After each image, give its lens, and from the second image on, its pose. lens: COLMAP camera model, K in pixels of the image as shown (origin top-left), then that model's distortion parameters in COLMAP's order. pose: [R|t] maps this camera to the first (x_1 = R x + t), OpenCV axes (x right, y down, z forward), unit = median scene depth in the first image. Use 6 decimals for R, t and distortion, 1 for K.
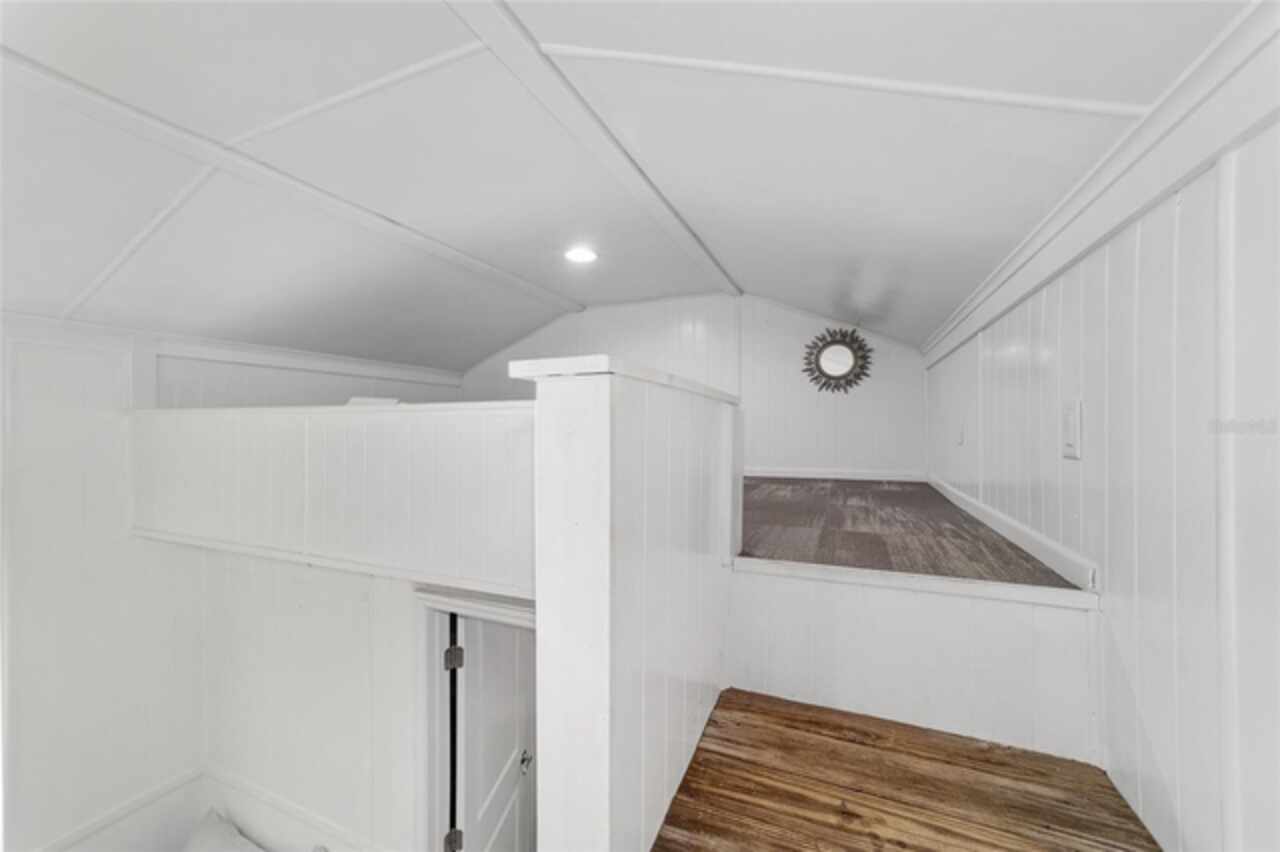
lens RADIAL K [[487.2, 0, 634.7], [0, 487.2, 423.7], [0, 0, 1]] dist [-0.003741, 0.000249]
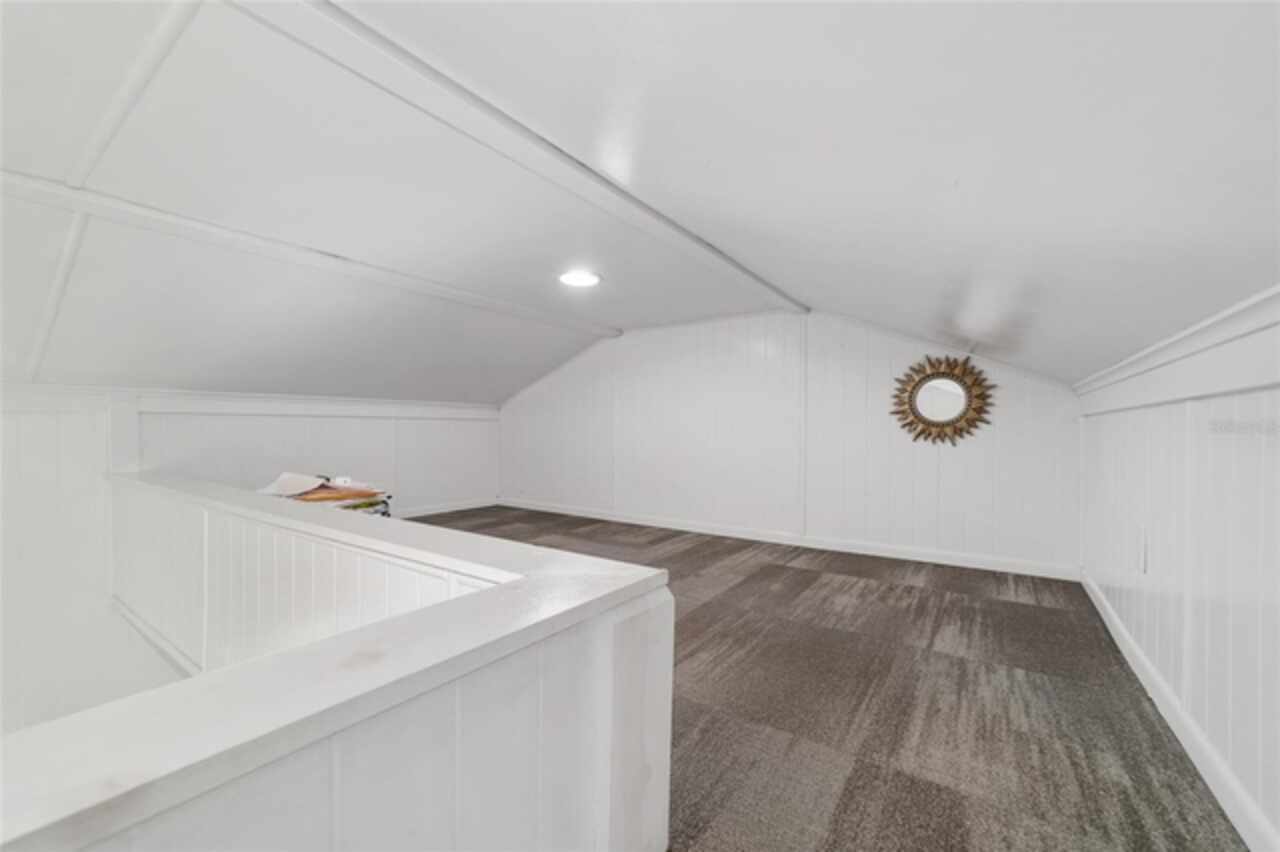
lens RADIAL K [[487.2, 0, 646.9], [0, 487.2, 431.3], [0, 0, 1]] dist [-0.003741, 0.000249]
pose [[0.980439, 0.007149, -0.196691, 0.129078], [-0.003808, 0.999842, 0.017359, -0.094334], [0.196784, -0.016270, 0.980312, 0.202749]]
